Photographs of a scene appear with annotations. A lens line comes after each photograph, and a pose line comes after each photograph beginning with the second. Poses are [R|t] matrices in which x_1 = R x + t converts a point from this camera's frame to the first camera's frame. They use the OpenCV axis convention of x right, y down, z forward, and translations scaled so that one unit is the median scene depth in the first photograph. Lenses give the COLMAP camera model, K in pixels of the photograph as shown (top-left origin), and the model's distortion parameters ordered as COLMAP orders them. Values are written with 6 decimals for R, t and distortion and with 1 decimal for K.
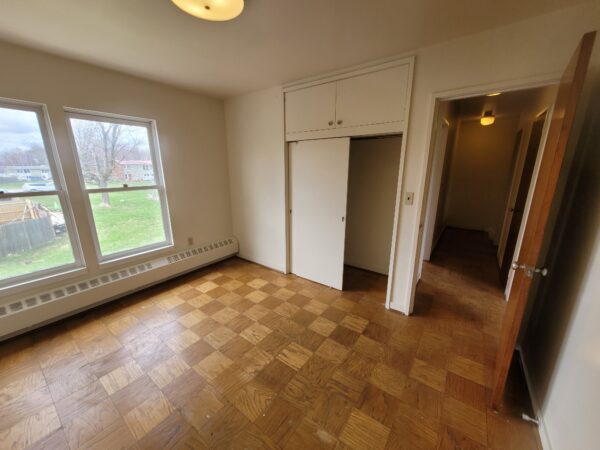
lens RADIAL K [[235.6, 0, 306.0], [0, 235.6, 224.0], [0, 0, 1]] dist [0.002356, -0.000046]
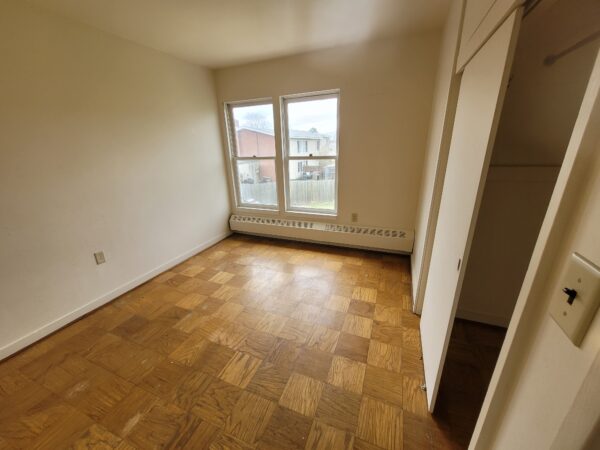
lens RADIAL K [[235.6, 0, 302.0], [0, 235.6, 229.5], [0, 0, 1]] dist [0.002356, -0.000046]
pose [[0.217908, 0.332249, -0.917675, 0.492104], [-0.196189, 0.935989, 0.292293, -0.164290], [0.956047, 0.116345, 0.269143, 0.740518]]
